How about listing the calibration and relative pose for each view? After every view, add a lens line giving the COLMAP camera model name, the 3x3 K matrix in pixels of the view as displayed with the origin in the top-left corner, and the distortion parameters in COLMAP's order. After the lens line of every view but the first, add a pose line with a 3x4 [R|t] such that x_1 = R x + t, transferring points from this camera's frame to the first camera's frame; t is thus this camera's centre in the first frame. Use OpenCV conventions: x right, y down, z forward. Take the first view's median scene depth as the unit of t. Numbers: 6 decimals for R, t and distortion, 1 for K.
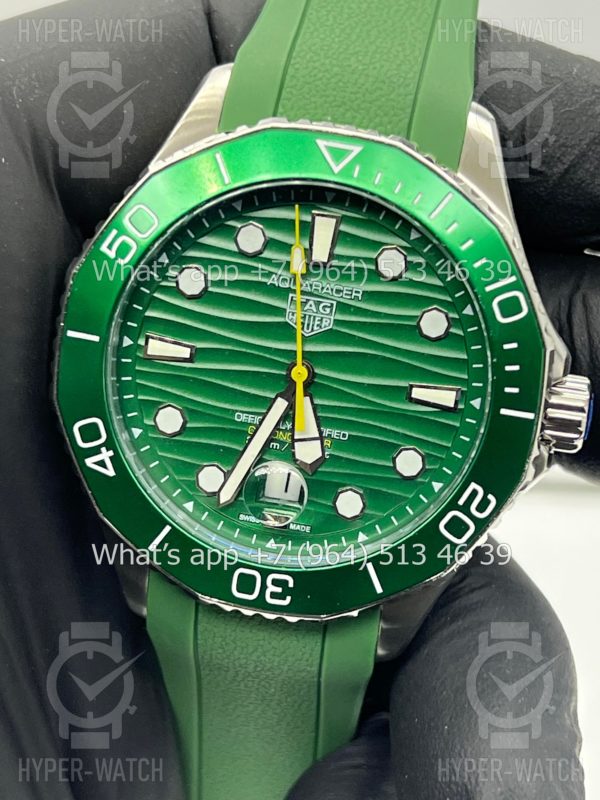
lens RADIAL K [[1900.9, 0, 304.1], [0, 1900.9, 419.5], [0, 0, 1]] dist [0.274763, 0.000000]
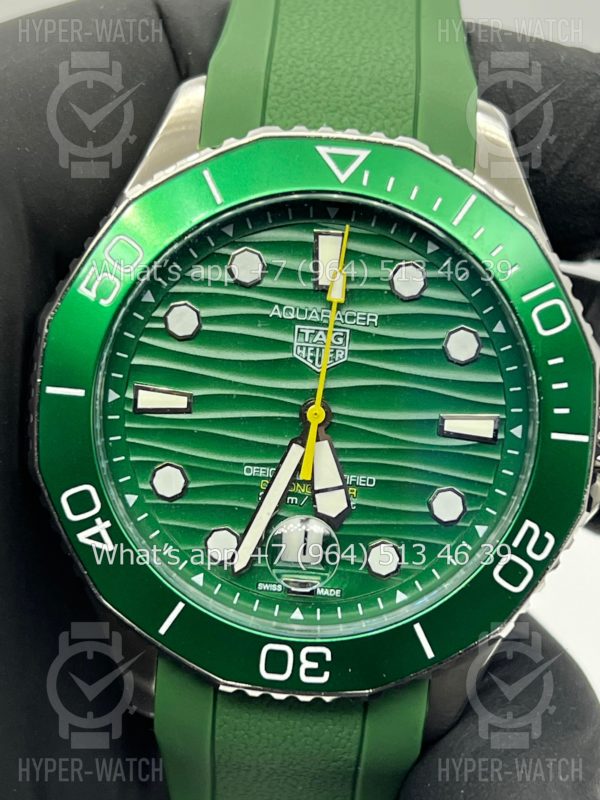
lens RADIAL K [[1900.9, 0, 302.9], [0, 1900.9, 402.8], [0, 0, 1]] dist [0.274763, 0.000000]
pose [[0.992109, -0.081755, 0.095060, -0.090831], [0.088328, 0.993828, -0.067112, 0.028718], [-0.088987, 0.074979, 0.993207, 0.130490]]
